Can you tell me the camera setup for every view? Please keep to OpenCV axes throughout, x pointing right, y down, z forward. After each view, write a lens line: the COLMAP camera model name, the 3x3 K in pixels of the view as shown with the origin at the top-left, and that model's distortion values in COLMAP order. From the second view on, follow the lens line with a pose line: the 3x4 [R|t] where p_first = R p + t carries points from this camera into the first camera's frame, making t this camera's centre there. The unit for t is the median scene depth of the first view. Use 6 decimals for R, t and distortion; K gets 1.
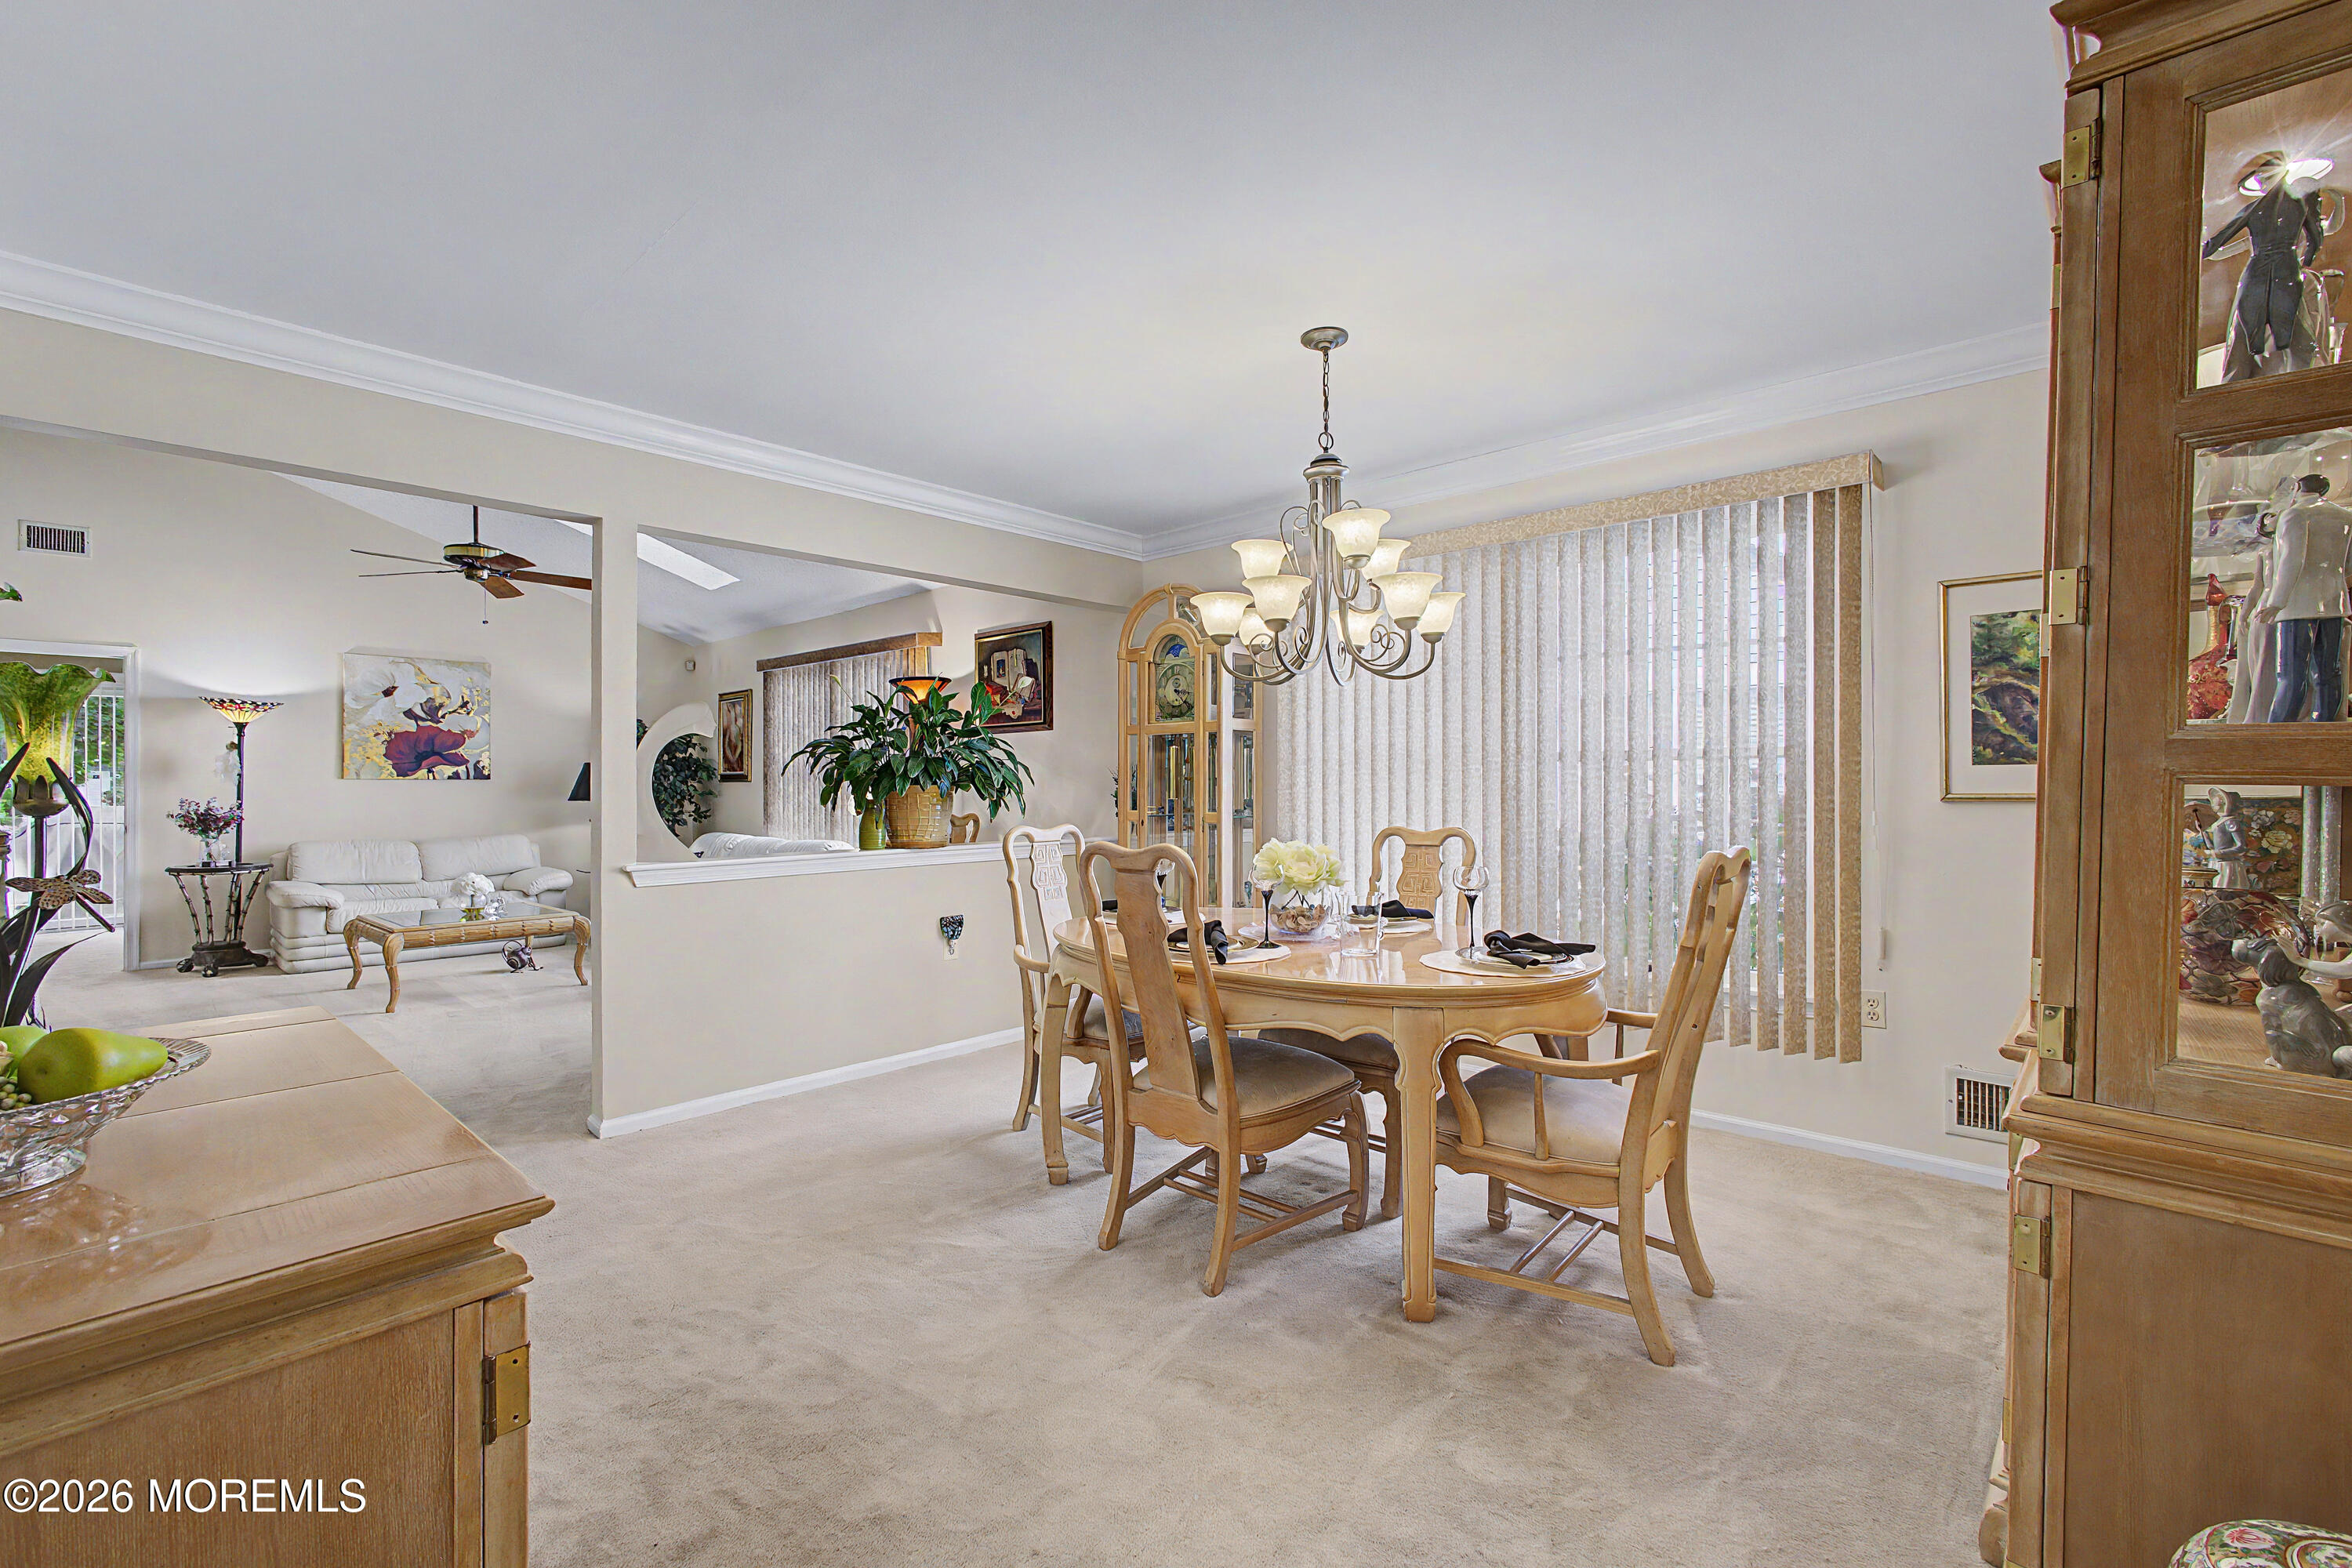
lens RADIAL K [[1014.7, 0, 1184.9], [0, 1014.7, 785.0], [0, 0, 1]] dist [-0.018319, 0.005703]
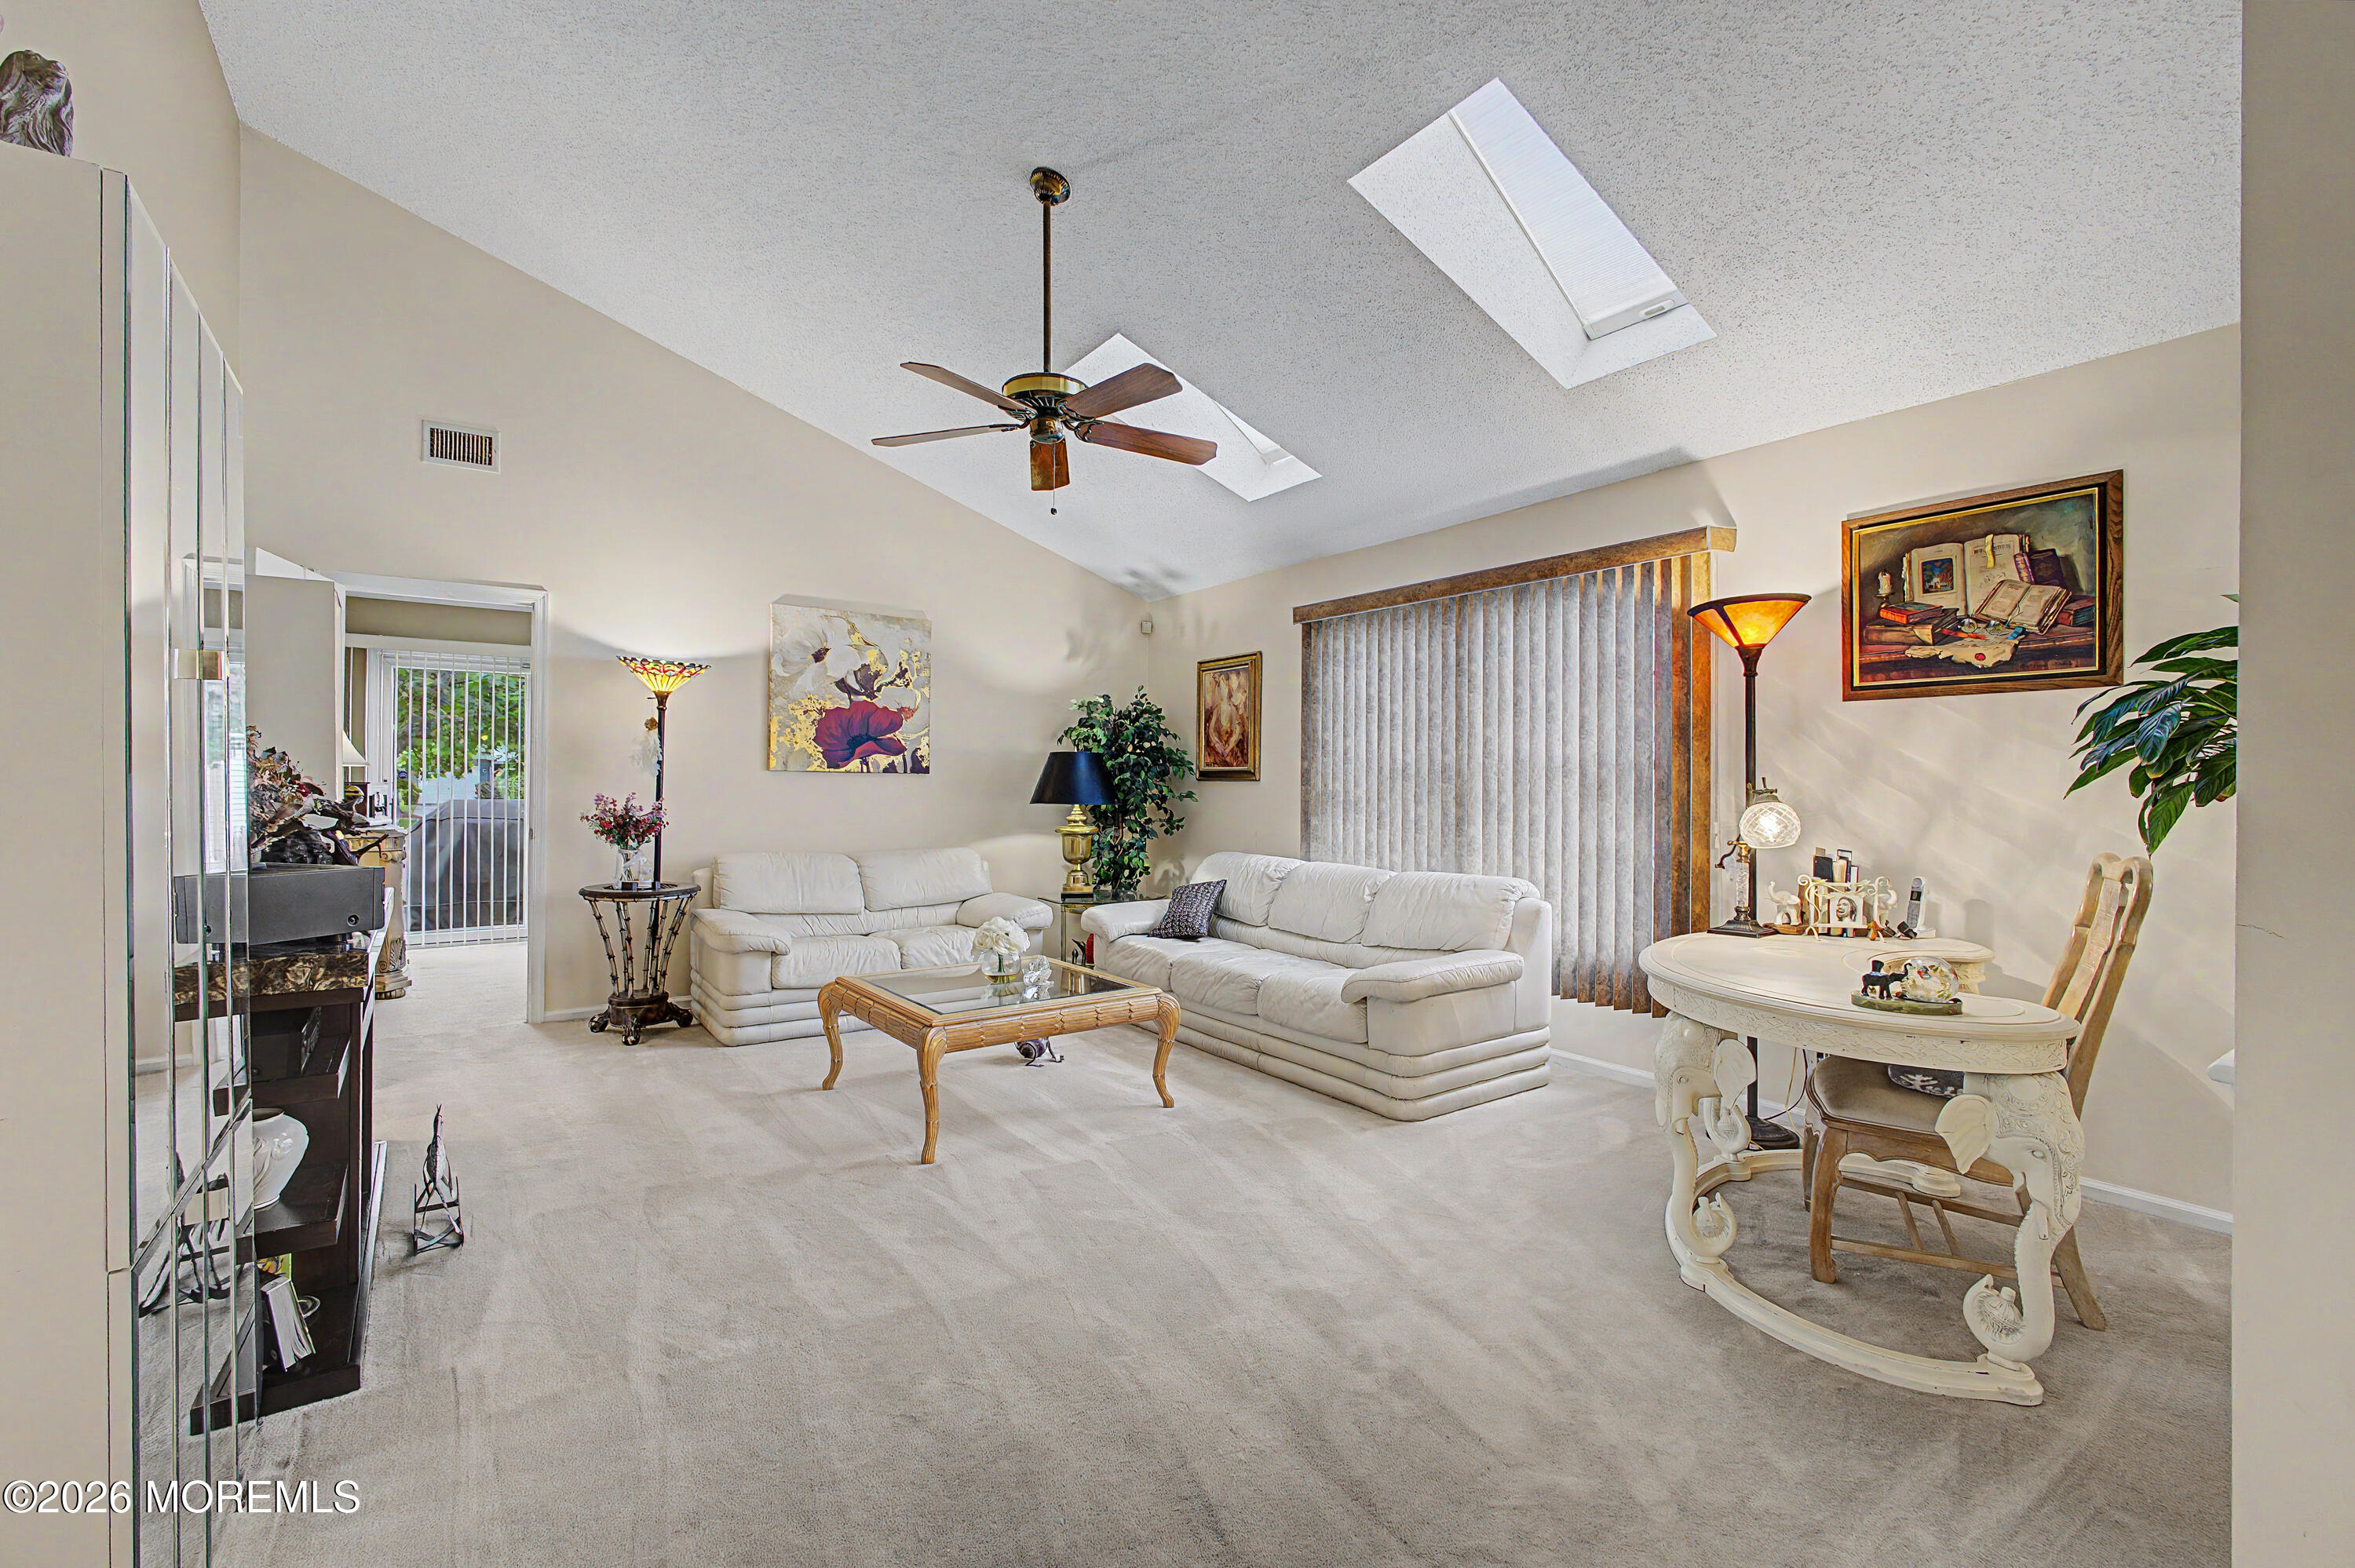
lens RADIAL K [[1015.9, 0, 1166.0], [0, 1015.9, 785.2], [0, 0, 1]] dist [-0.018319, 0.005703]
pose [[0.977359, 0.012413, -0.211222, -0.421404], [-0.012943, 0.999916, -0.001126, 0.001939], [0.211190, 0.003834, 0.977438, 0.351055]]
